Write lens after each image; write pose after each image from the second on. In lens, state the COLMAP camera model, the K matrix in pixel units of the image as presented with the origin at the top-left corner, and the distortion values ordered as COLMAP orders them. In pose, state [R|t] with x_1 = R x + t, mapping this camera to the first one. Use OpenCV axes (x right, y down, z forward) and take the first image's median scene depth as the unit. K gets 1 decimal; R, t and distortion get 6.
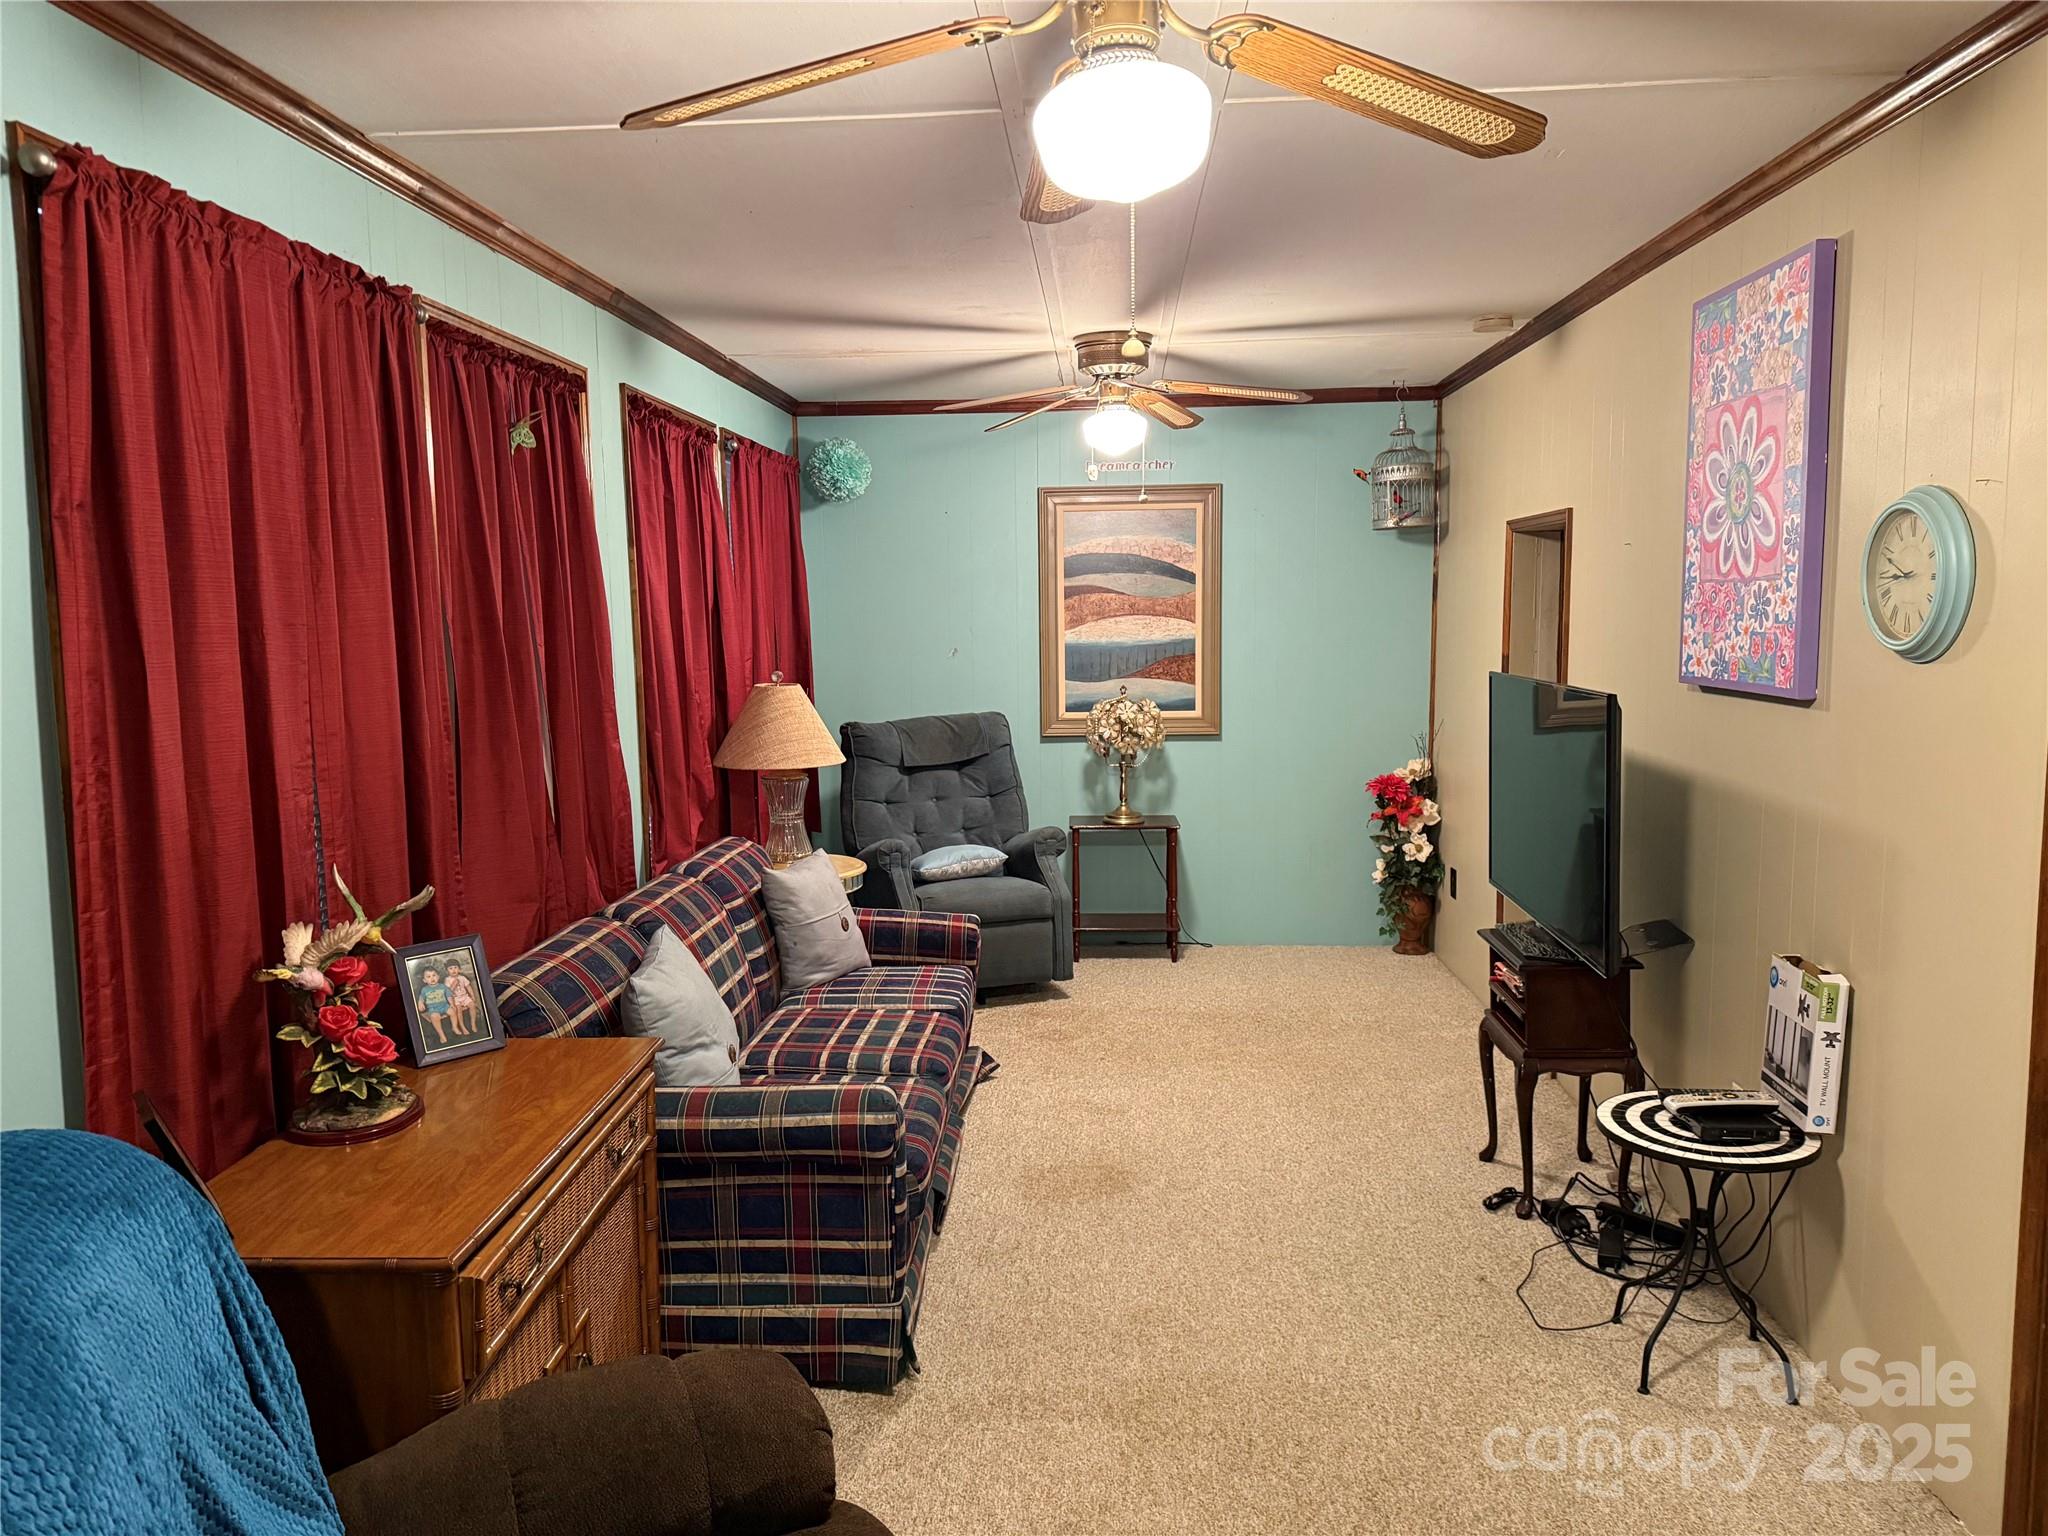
lens RADIAL K [[1430.2, 0, 1015.1], [0, 1430.2, 760.8], [0, 0, 1]] dist [0.076721, -0.101928]
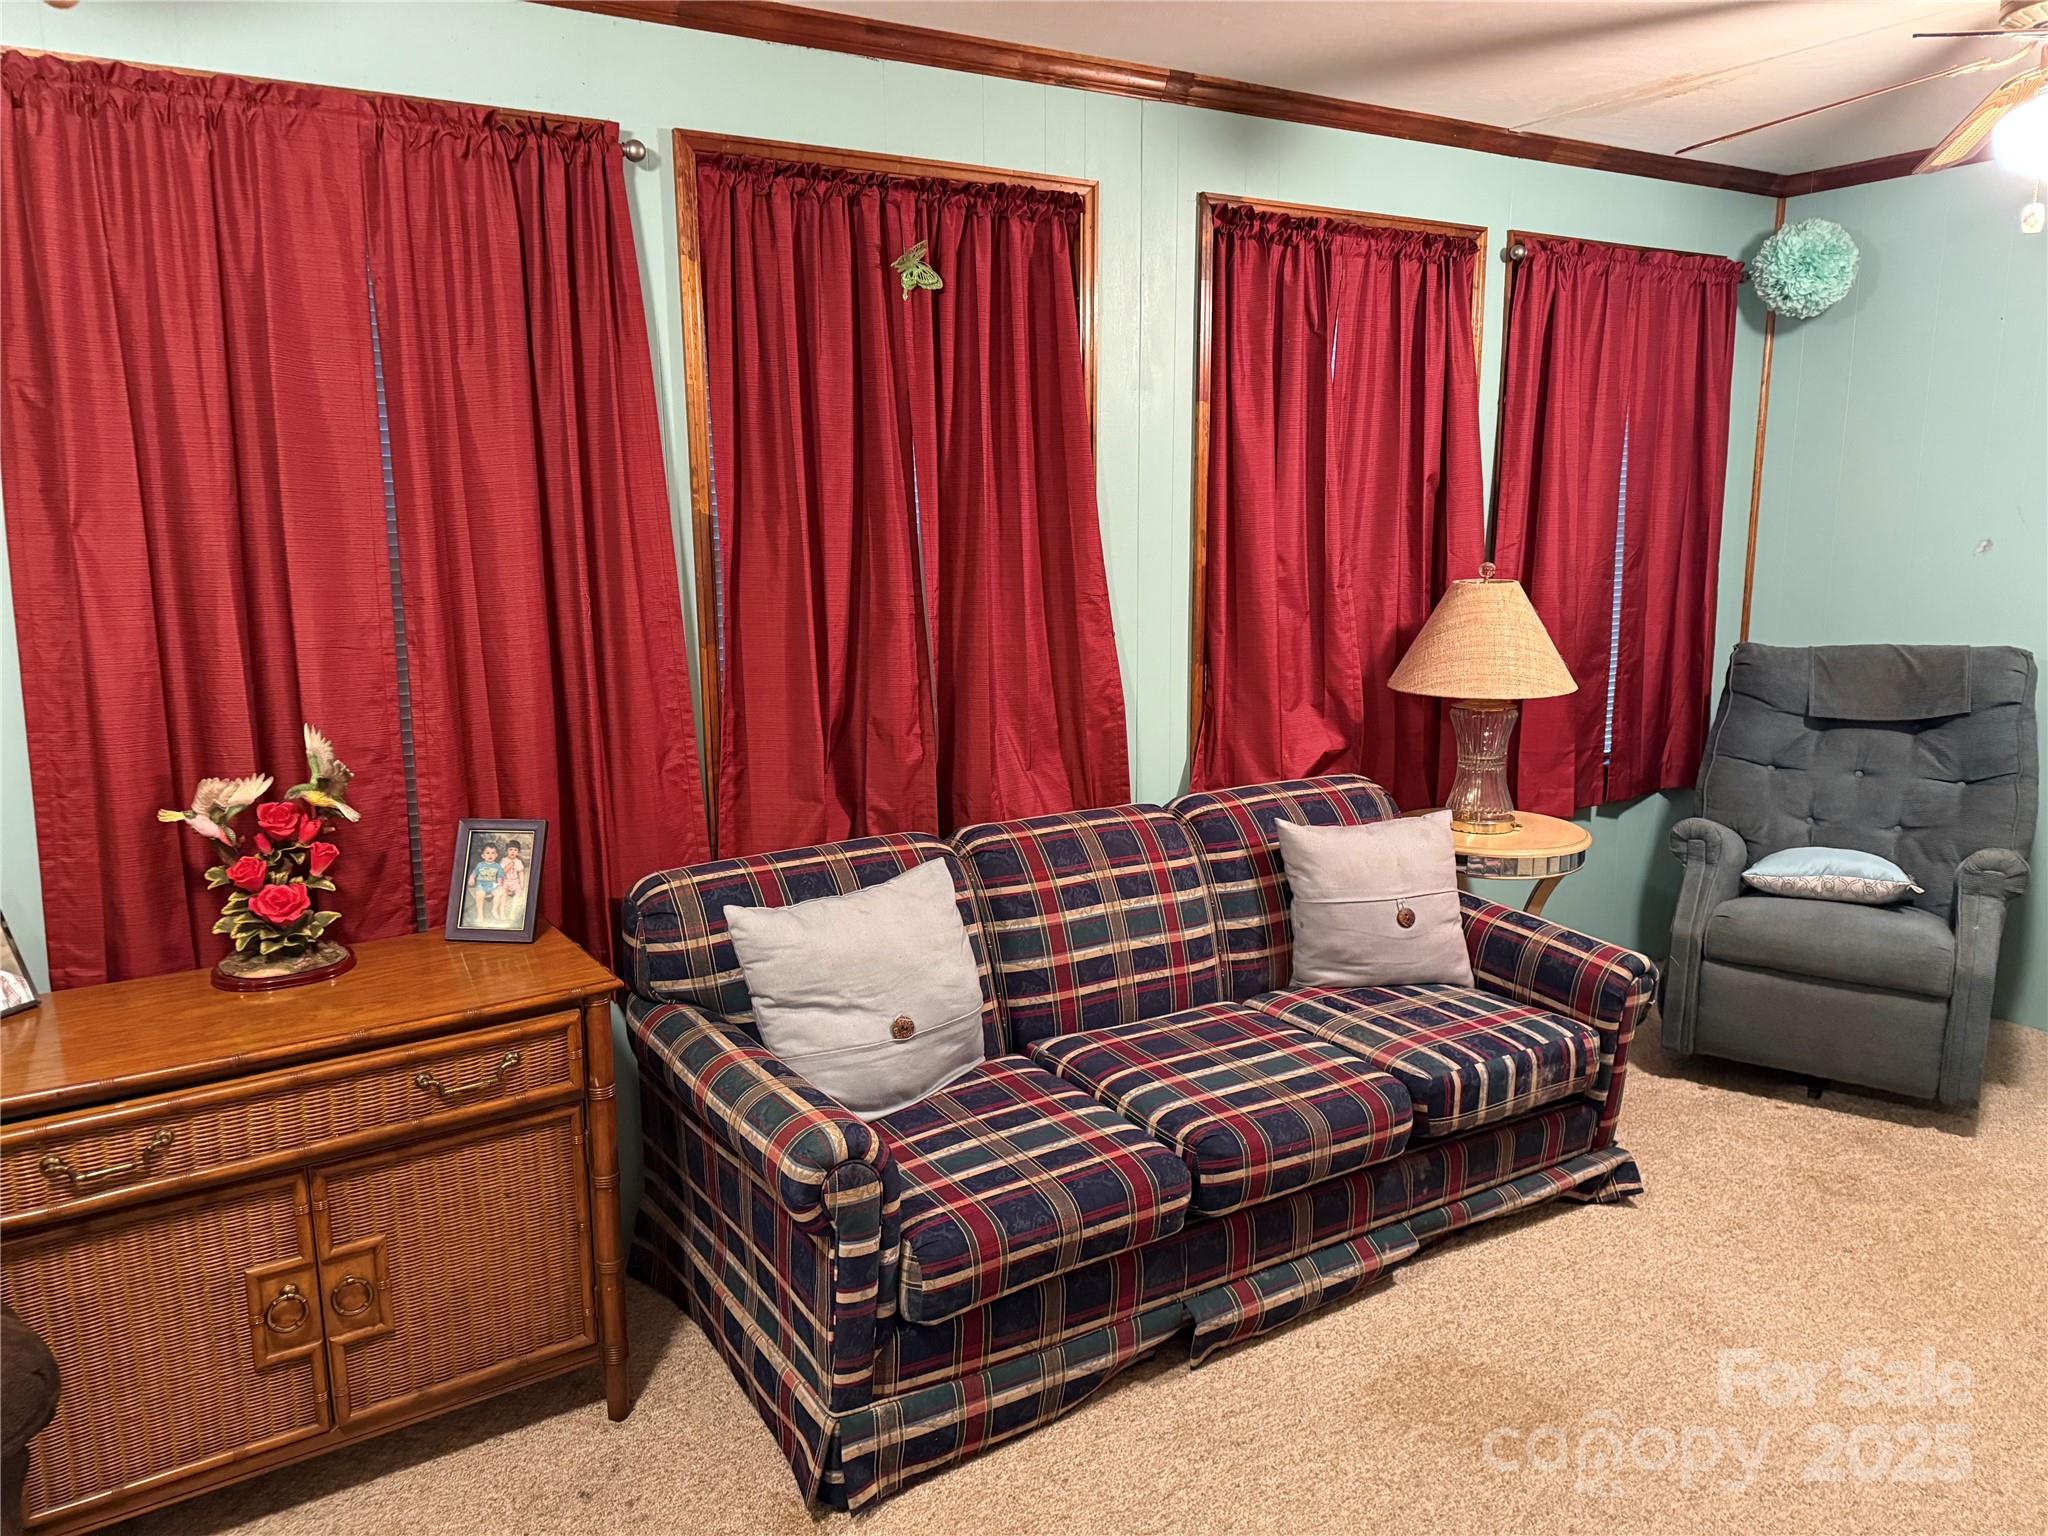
lens RADIAL K [[1430.2, 0, 1031.9], [0, 1430.2, 766.9], [0, 0, 1]] dist [0.076721, -0.101928]
pose [[0.581928, 0.162191, -0.796903, 0.411362], [-0.088723, 0.986723, 0.136036, -0.053148], [0.808386, -0.008460, 0.588592, 0.505696]]
